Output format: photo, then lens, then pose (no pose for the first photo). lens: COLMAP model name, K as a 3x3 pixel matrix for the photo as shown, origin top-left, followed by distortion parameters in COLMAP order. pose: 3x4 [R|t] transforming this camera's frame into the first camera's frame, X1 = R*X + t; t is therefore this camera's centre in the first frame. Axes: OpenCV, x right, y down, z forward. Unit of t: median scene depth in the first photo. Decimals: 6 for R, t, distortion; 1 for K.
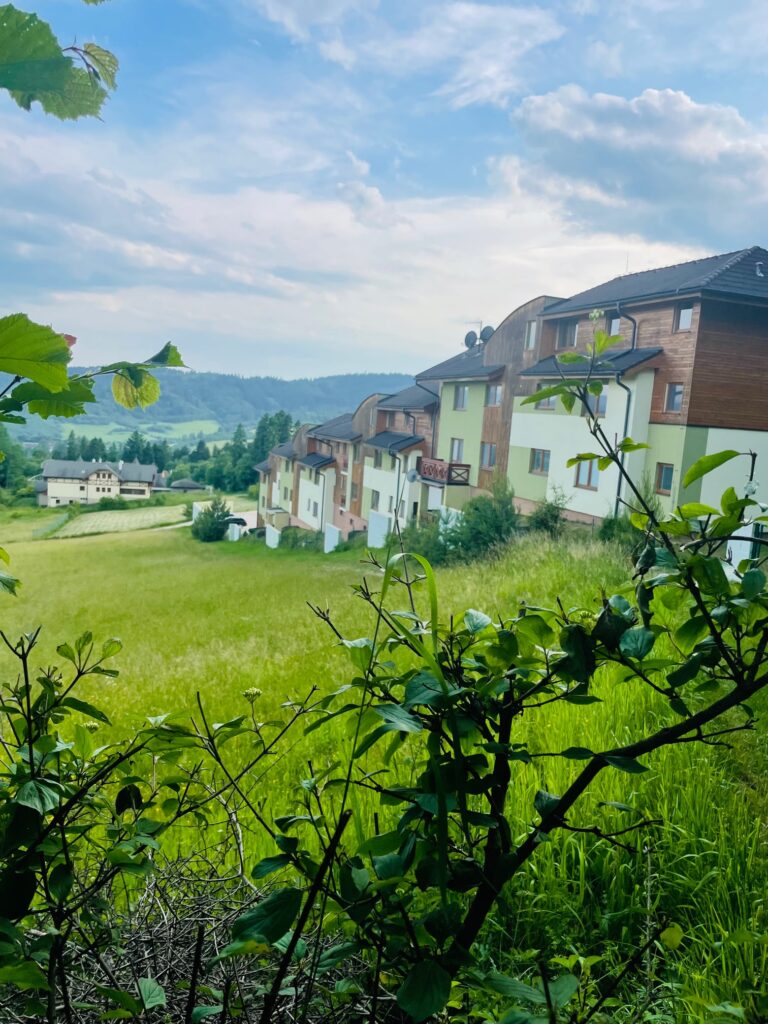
lens RADIAL K [[777.4, 0, 388.0], [0, 777.4, 515.5], [0, 0, 1]] dist [0.108374, -0.169580]
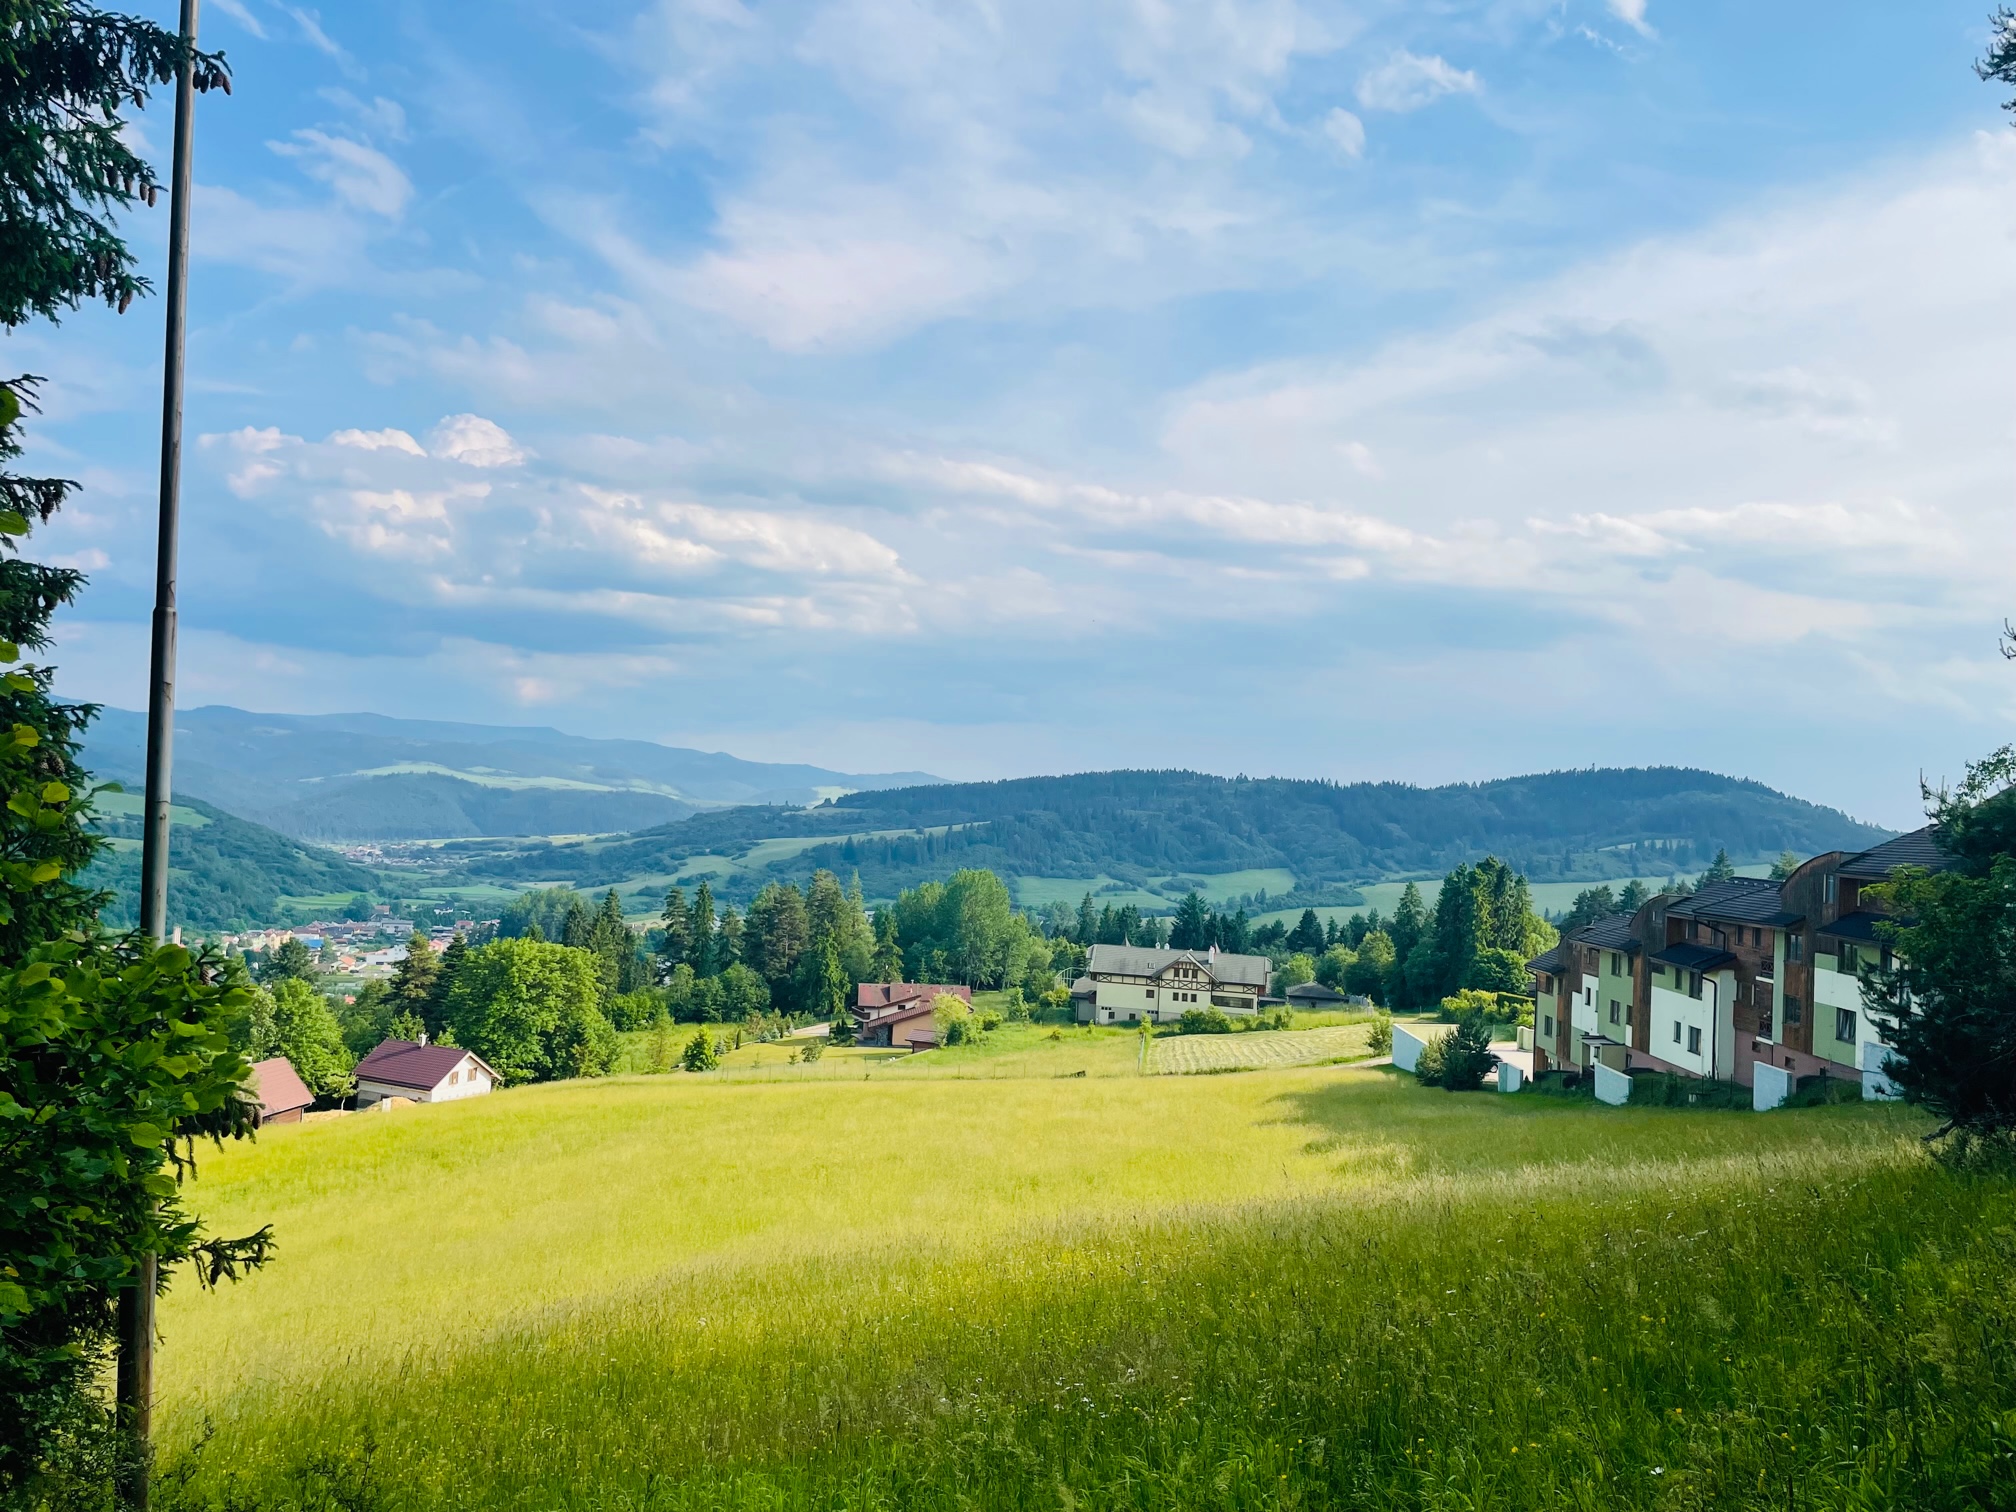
lens RADIAL K [[1530.6, 0, 1008.0], [0, 1530.6, 756.0], [0, 0, 1]] dist [0.108374, -0.169580]
pose [[0.924234, -0.032927, -0.380405, -0.044870], [-0.041053, 0.981930, -0.184737, 0.007367], [0.379614, 0.186357, 0.906181, -0.115757]]
